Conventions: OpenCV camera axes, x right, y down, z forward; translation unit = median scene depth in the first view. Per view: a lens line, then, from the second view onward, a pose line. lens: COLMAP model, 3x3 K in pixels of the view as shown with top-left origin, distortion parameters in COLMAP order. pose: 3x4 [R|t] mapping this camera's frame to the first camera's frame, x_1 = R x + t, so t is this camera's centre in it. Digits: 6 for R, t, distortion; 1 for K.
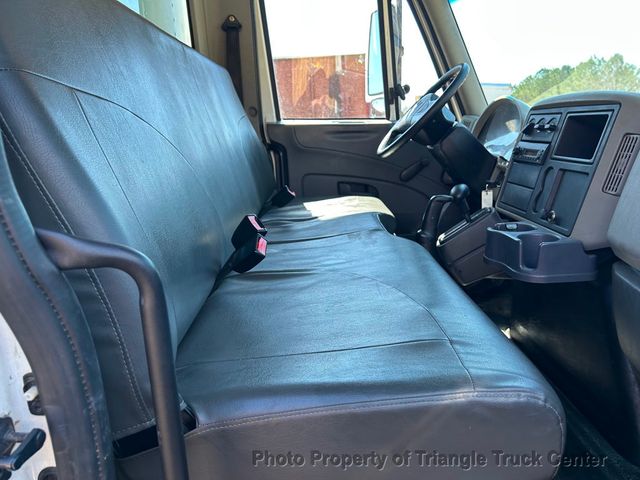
lens RADIAL K [[482.3, 0, 323.1], [0, 482.3, 242.7], [0, 0, 1]] dist [0.058548, -0.071007]
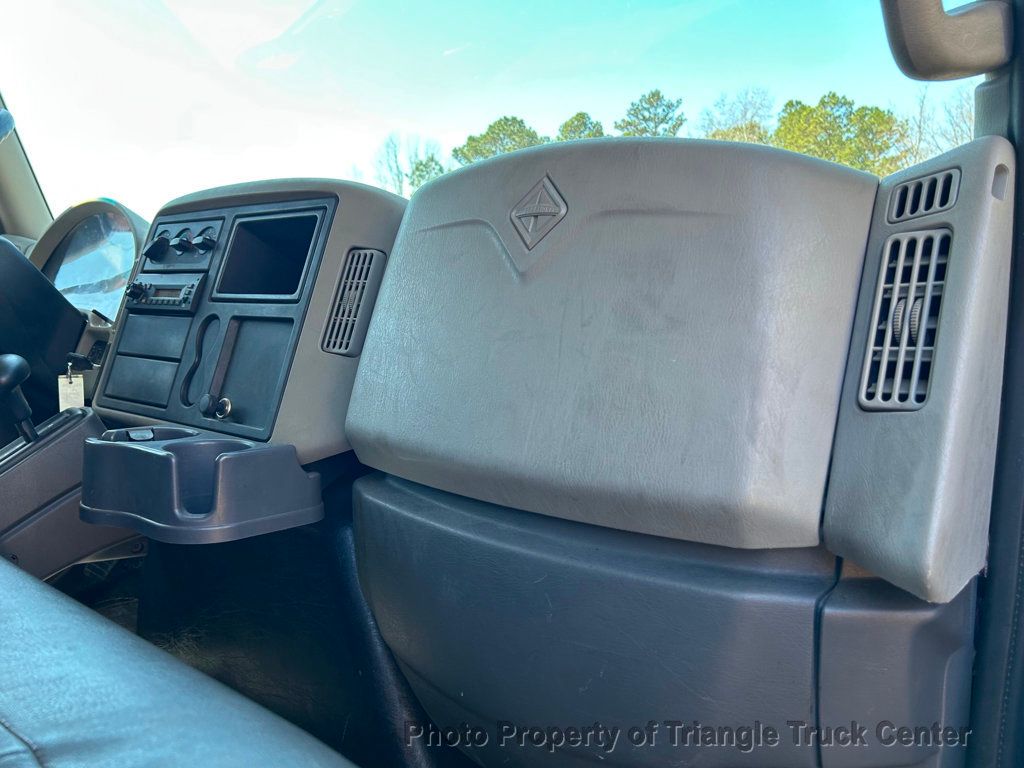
lens RADIAL K [[771.8, 0, 516.9], [0, 771.8, 388.4], [0, 0, 1]] dist [0.058548, -0.071007]
pose [[0.645678, 0.010000, 0.763544, 0.052926], [0.108171, 0.988633, -0.104421, 0.039029], [-0.755909, 0.150016, 0.637257, 0.252819]]
